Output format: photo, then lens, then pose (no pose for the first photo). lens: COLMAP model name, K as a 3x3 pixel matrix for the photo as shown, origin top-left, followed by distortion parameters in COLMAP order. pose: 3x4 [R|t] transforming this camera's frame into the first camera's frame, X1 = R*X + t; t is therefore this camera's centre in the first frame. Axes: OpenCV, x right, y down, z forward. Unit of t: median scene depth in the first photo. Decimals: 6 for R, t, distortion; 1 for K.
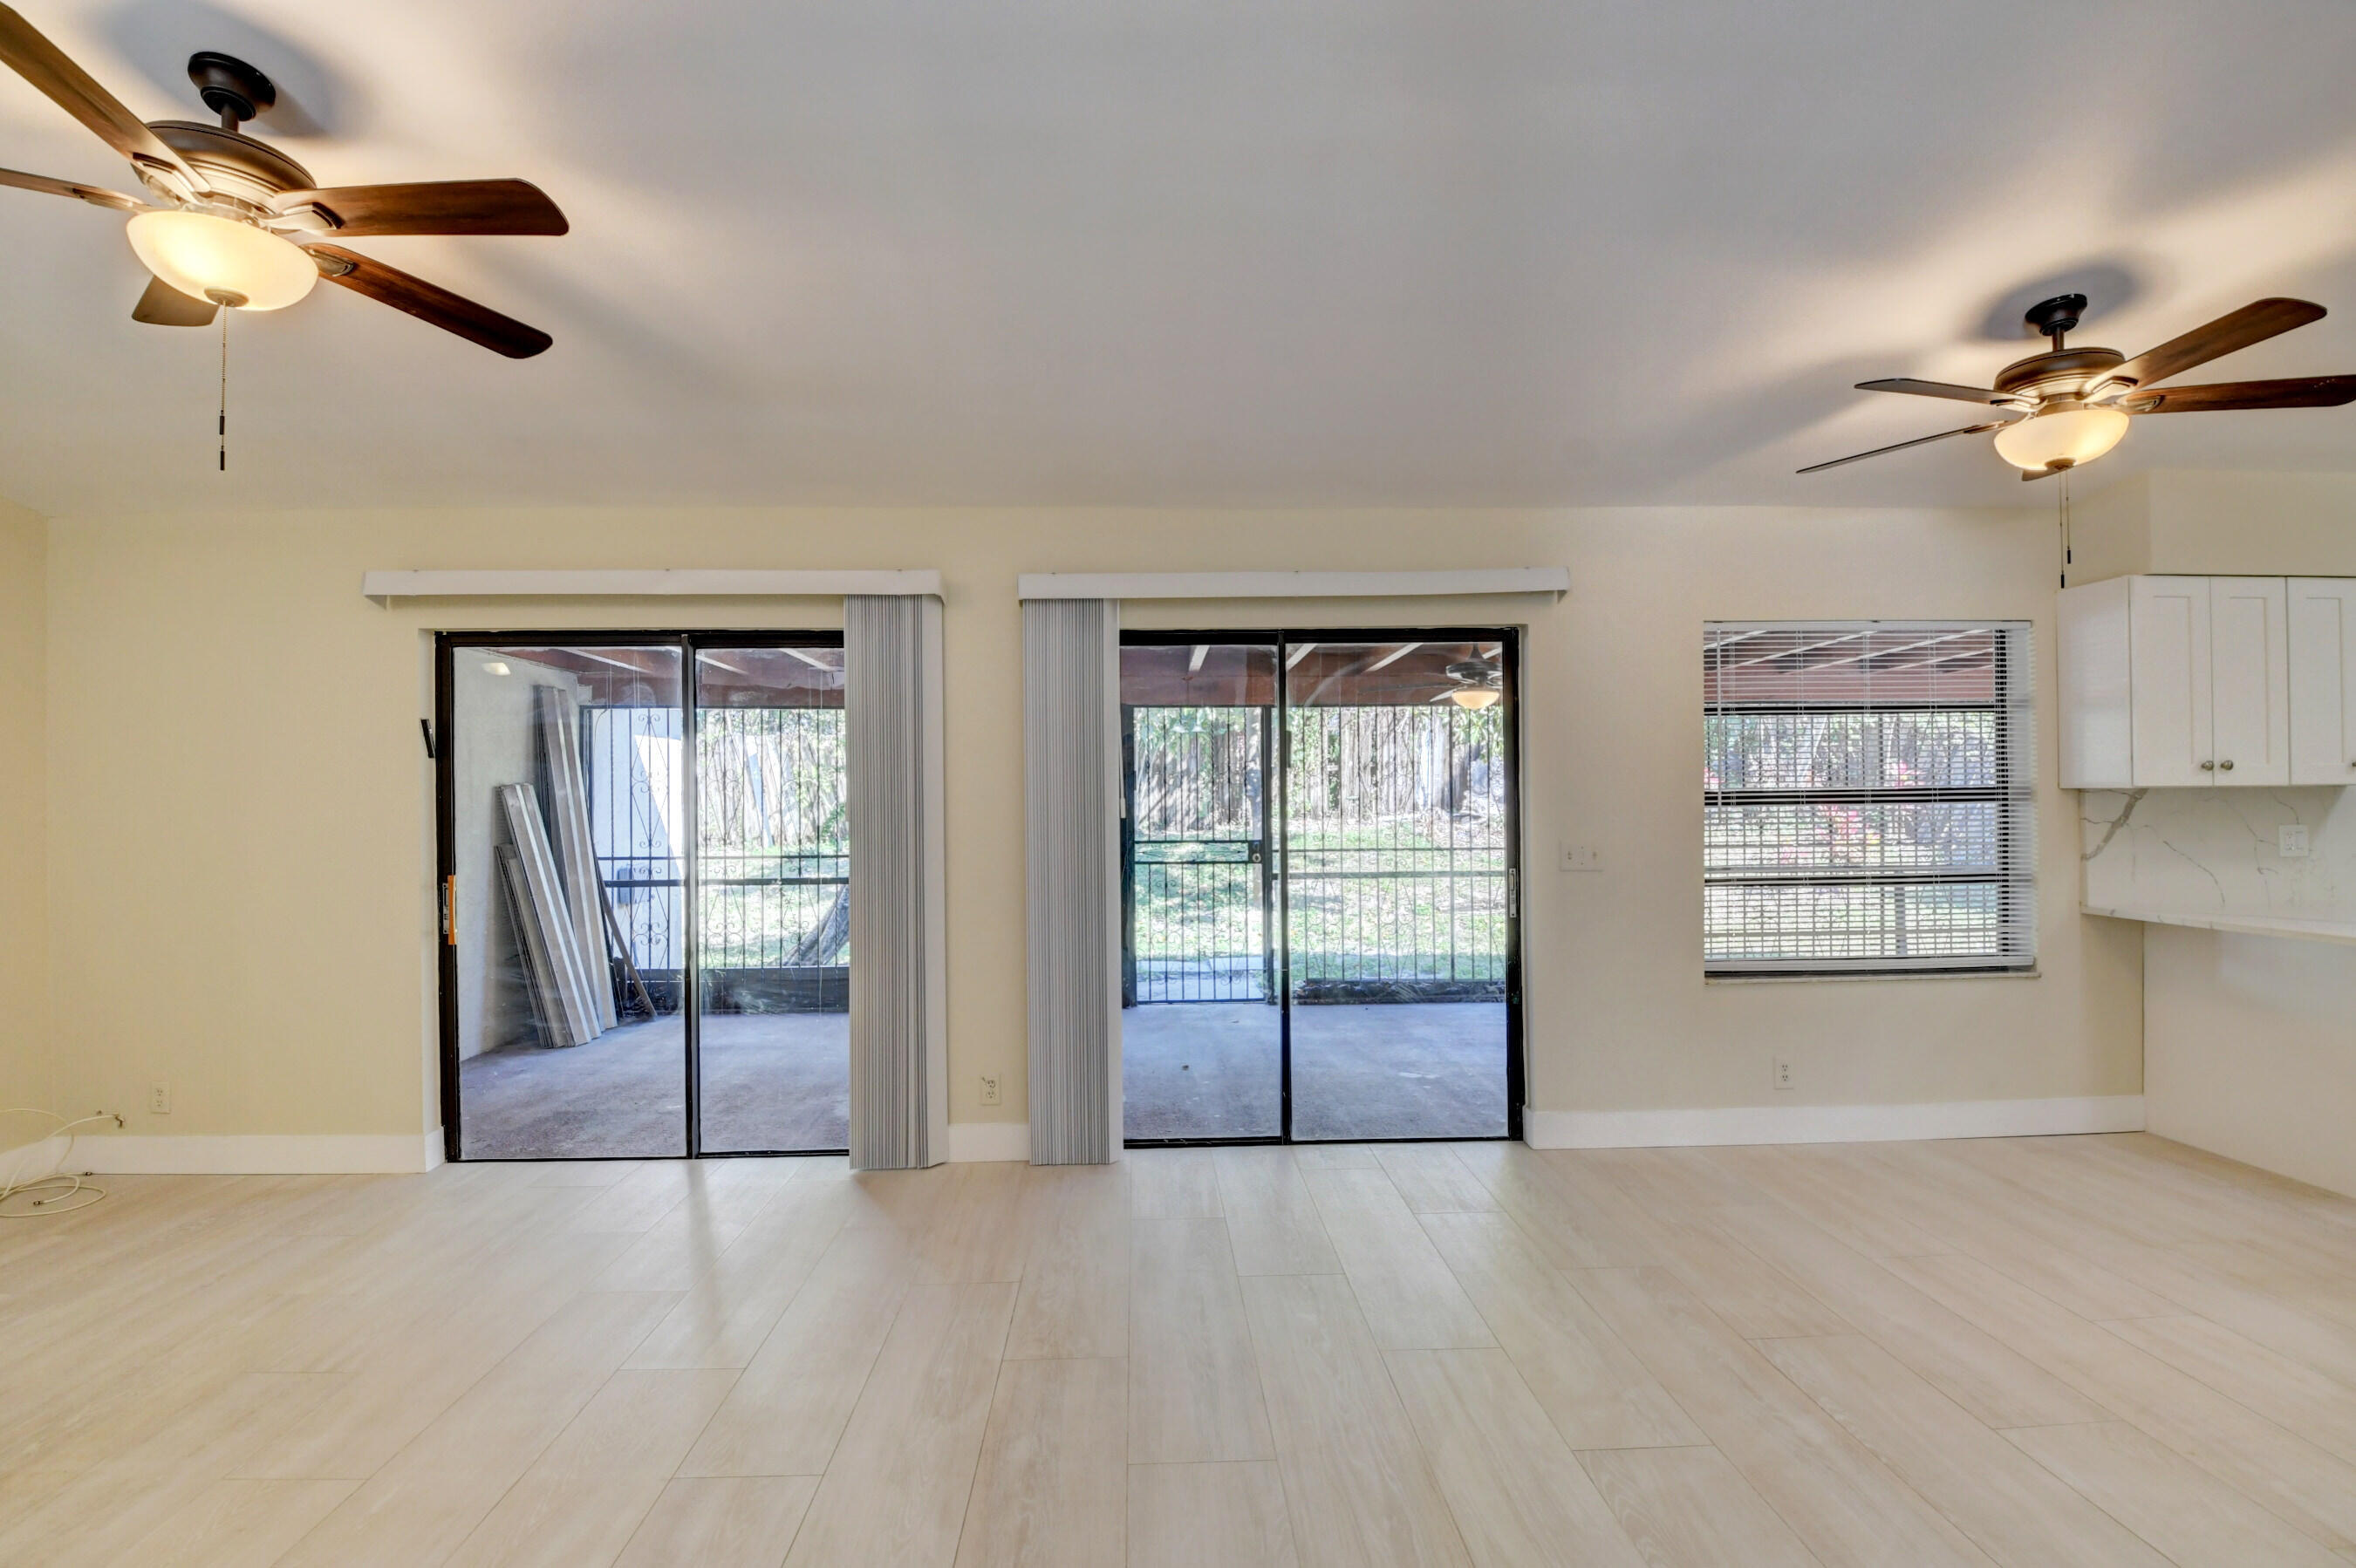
lens RADIAL K [[1075.4, 0, 1169.0], [0, 1075.4, 803.2], [0, 0, 1]] dist [0.039682, -0.050276]
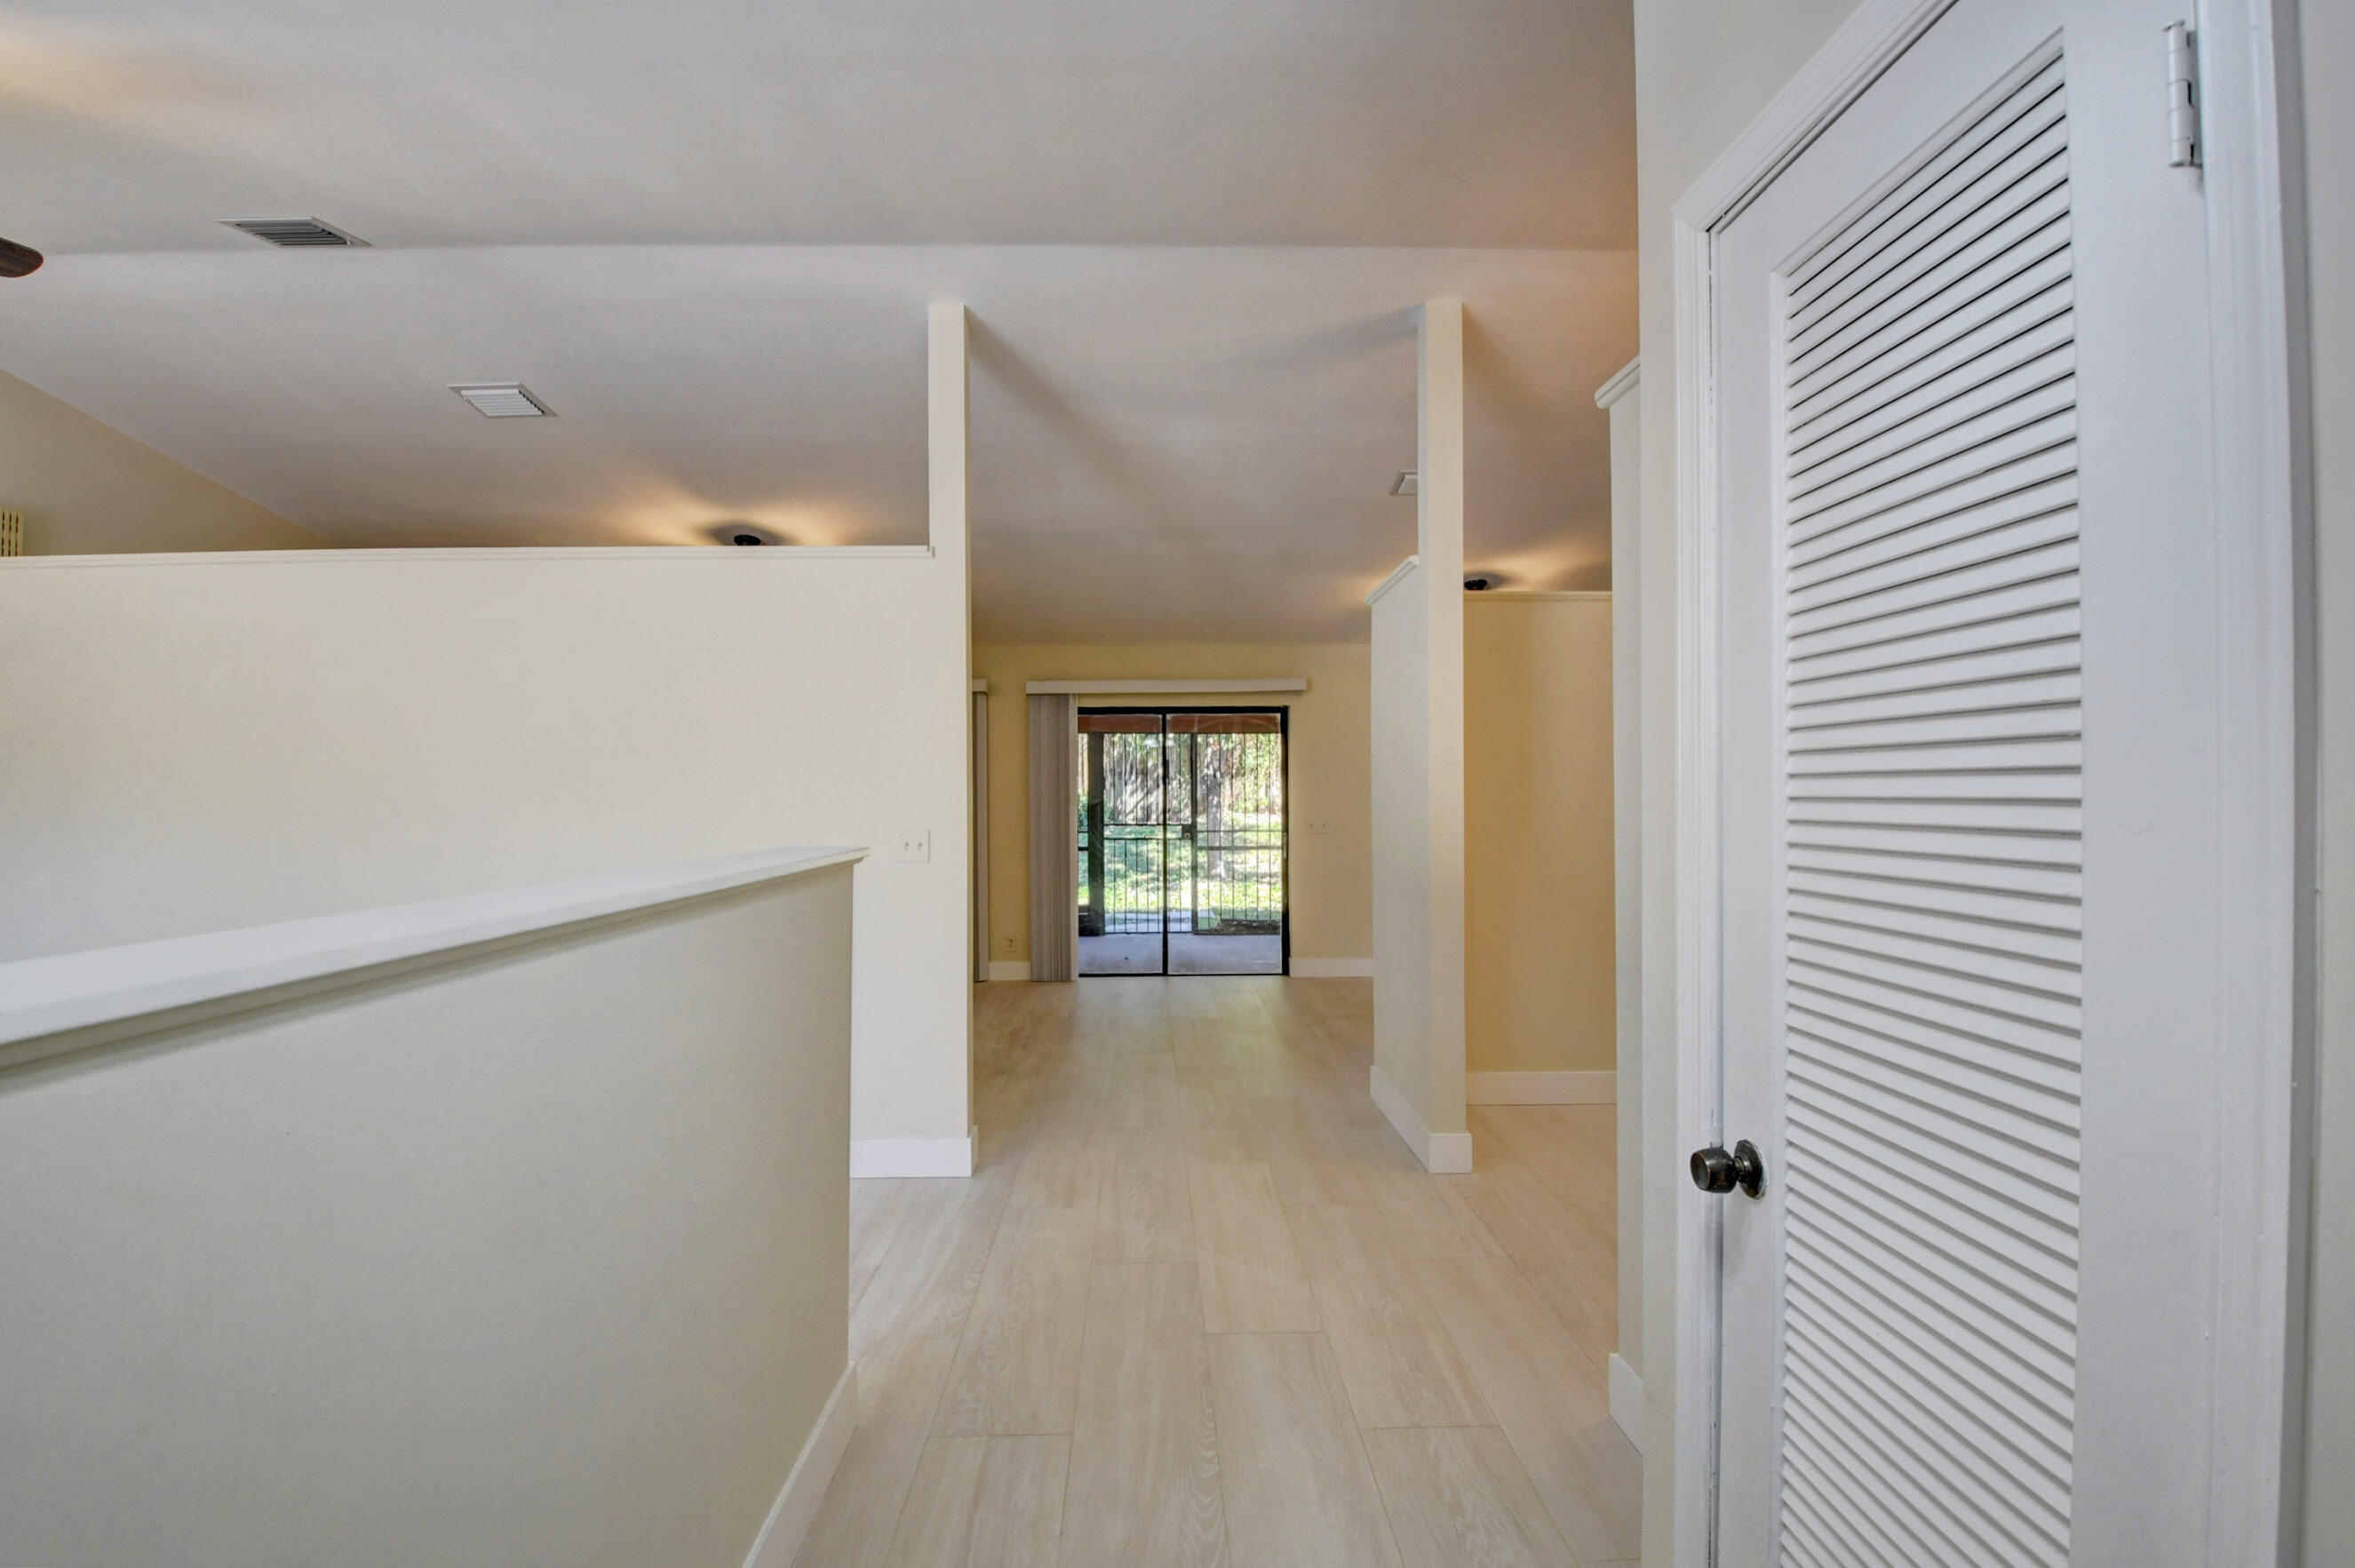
lens RADIAL K [[1075.1, 0, 1168.5], [0, 1075.1, 803.2], [0, 0, 1]] dist [0.039682, -0.050276]
pose [[0.999973, 0.005921, -0.004405, 0.121297], [-0.005921, 0.999982, 0.000027, 0.009871], [0.004405, -0.000001, 0.999990, -0.897395]]
